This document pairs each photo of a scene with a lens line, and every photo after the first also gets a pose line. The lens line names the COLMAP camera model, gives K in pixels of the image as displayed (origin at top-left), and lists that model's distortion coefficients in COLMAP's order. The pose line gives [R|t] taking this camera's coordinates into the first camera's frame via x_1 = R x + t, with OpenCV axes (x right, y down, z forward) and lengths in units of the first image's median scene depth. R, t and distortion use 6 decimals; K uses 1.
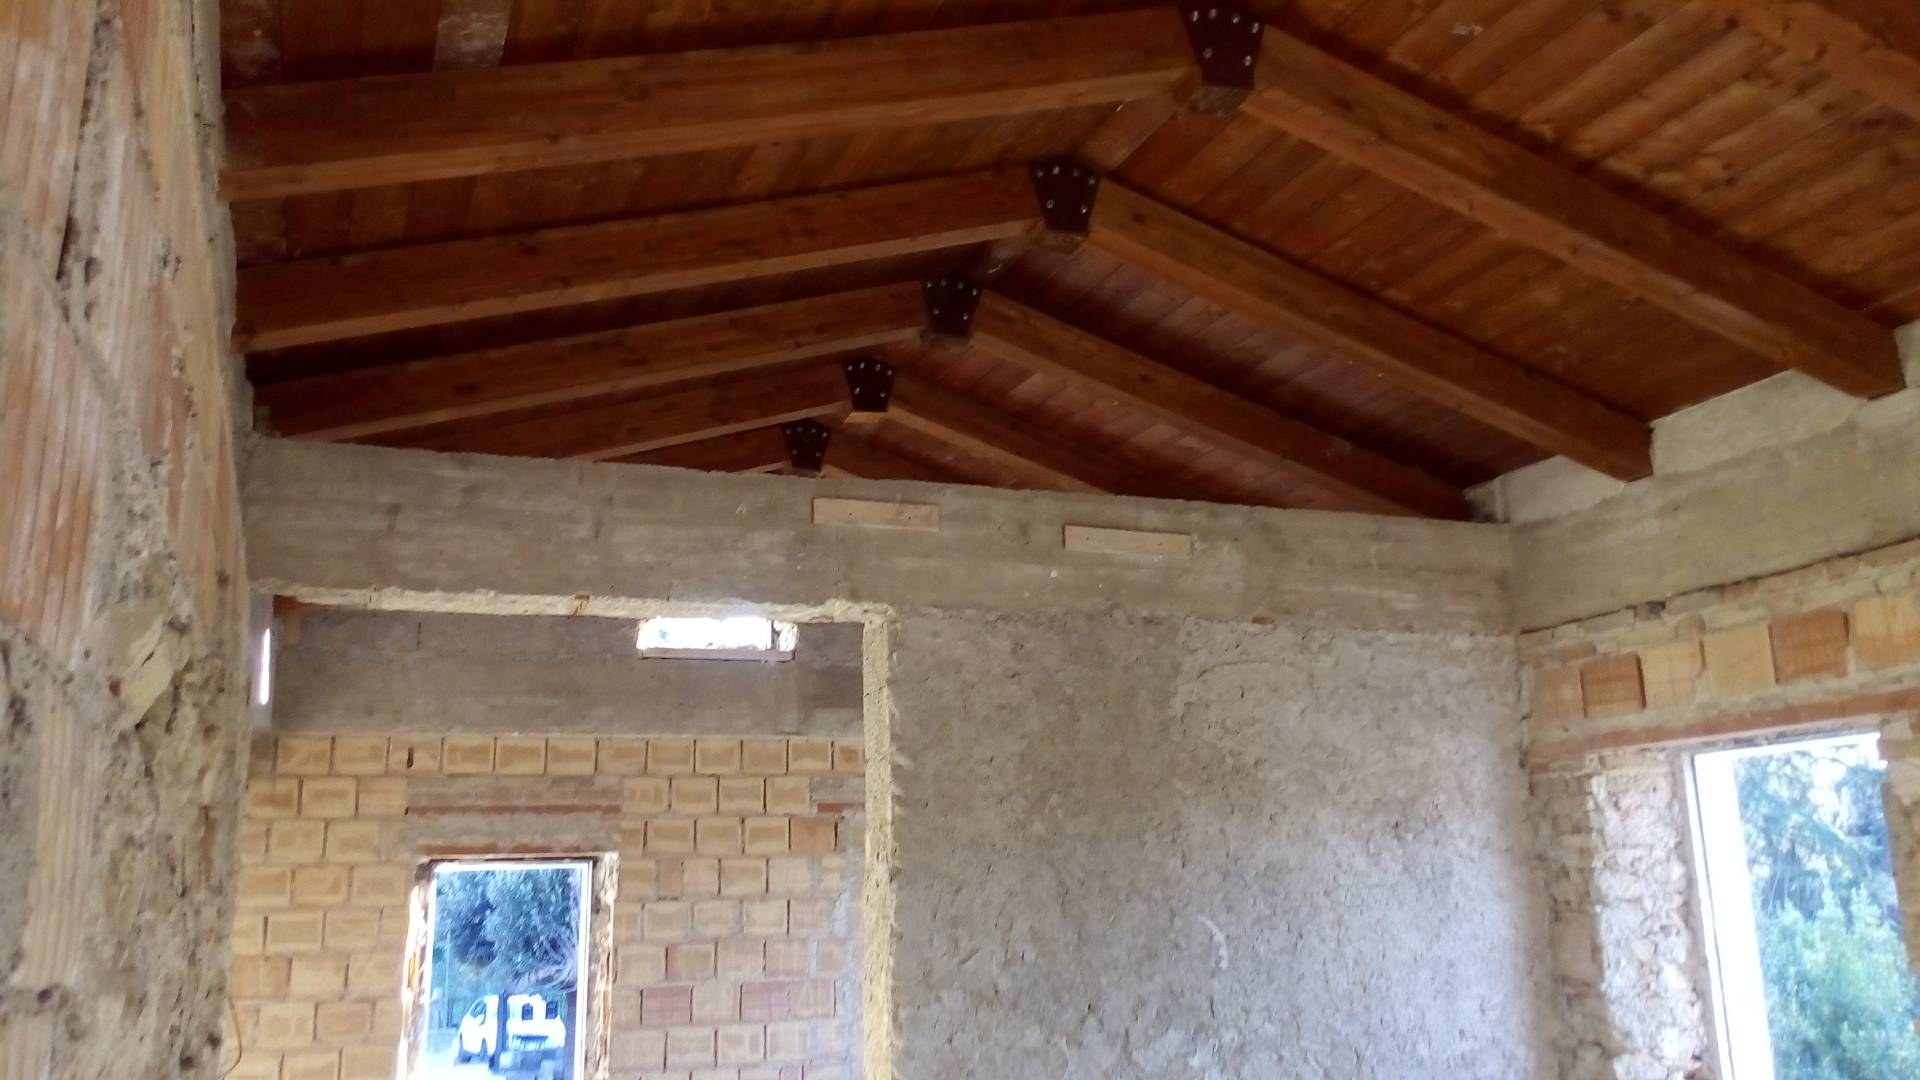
lens RADIAL K [[1595.3, 0, 929.4], [0, 1595.3, 566.1], [0, 0, 1]] dist [0.165611, -0.245128]
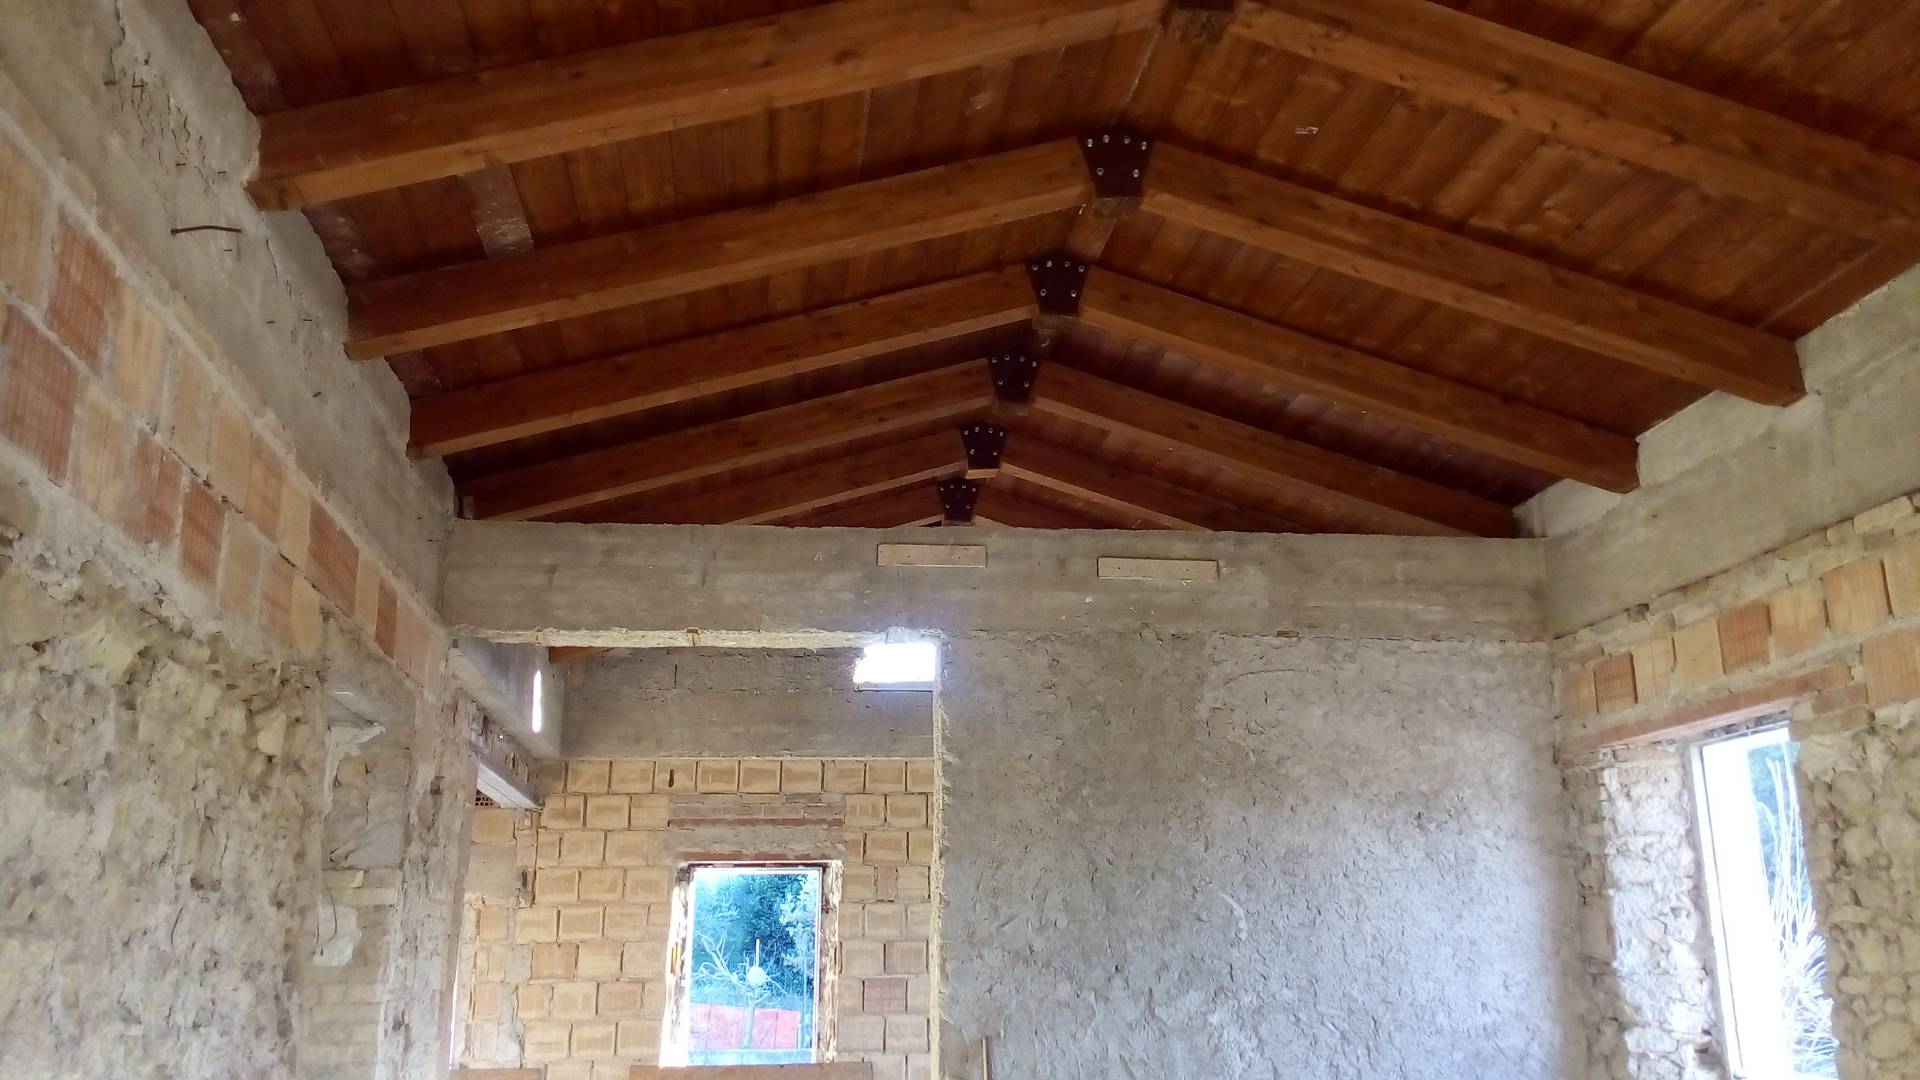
lens RADIAL K [[1666.7, 0, 959.2], [0, 1666.7, 566.3], [0, 0, 1]] dist [0.184524, -0.311157]
pose [[0.963566, -0.045235, -0.263617, 0.308207], [0.036338, 0.998596, -0.038530, 0.024114], [0.264990, 0.027547, 0.963858, -0.203613]]
